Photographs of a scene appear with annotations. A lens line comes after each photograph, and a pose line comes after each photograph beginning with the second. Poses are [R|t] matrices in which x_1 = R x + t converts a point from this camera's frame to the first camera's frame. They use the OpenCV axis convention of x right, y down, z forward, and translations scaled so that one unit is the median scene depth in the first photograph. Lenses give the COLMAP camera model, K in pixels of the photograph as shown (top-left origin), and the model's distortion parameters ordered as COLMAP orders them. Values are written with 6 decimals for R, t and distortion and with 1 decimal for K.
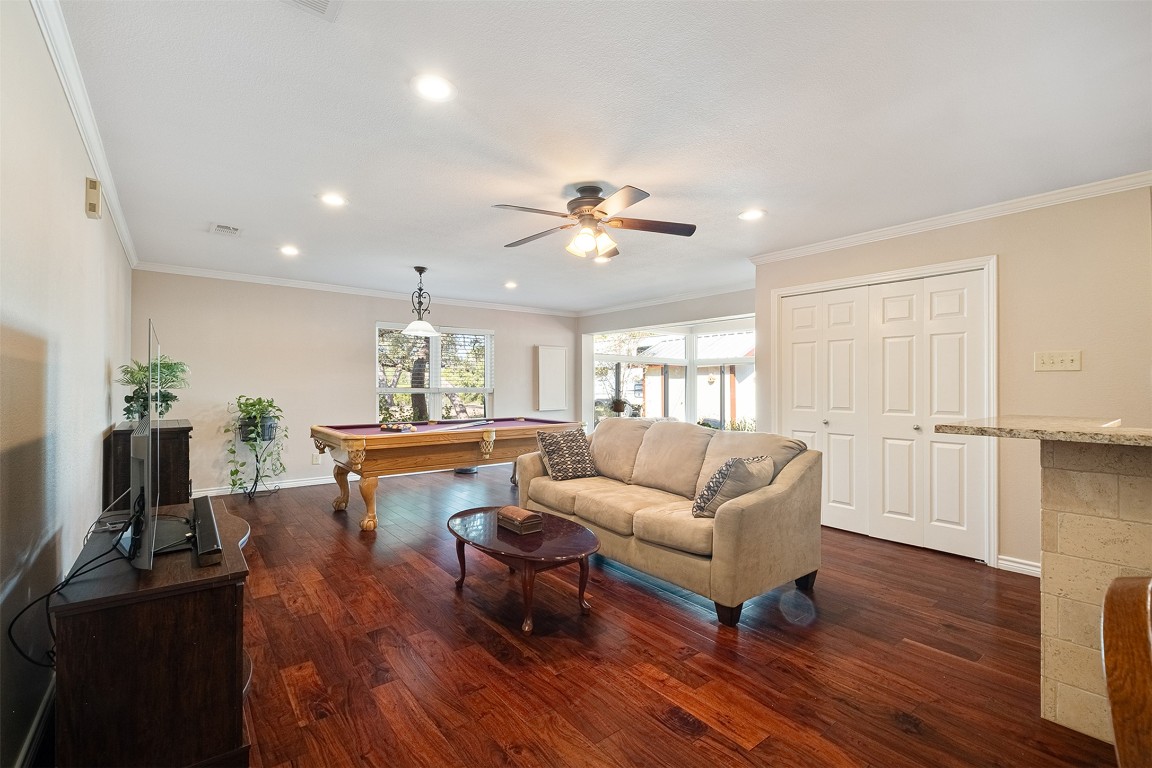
lens RADIAL K [[515.3, 0, 581.3], [0, 515.3, 388.2], [0, 0, 1]] dist [0.002622, 0.000181]
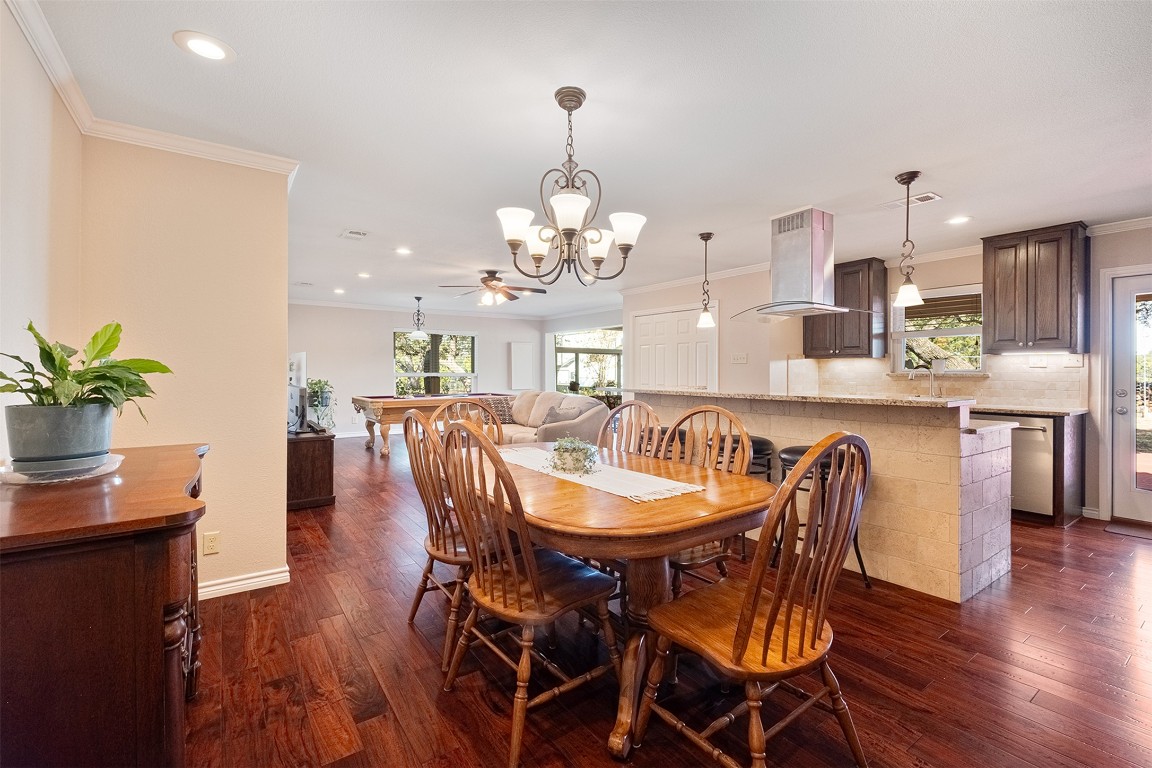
lens RADIAL K [[515.3, 0, 578.8], [0, 515.3, 382.8], [0, 0, 1]] dist [0.002622, 0.000181]
pose [[0.998384, 0.001334, -0.056805, 0.289892], [-0.000296, 0.999833, 0.018282, 0.000016], [0.056820, -0.018236, 0.998218, -0.595768]]
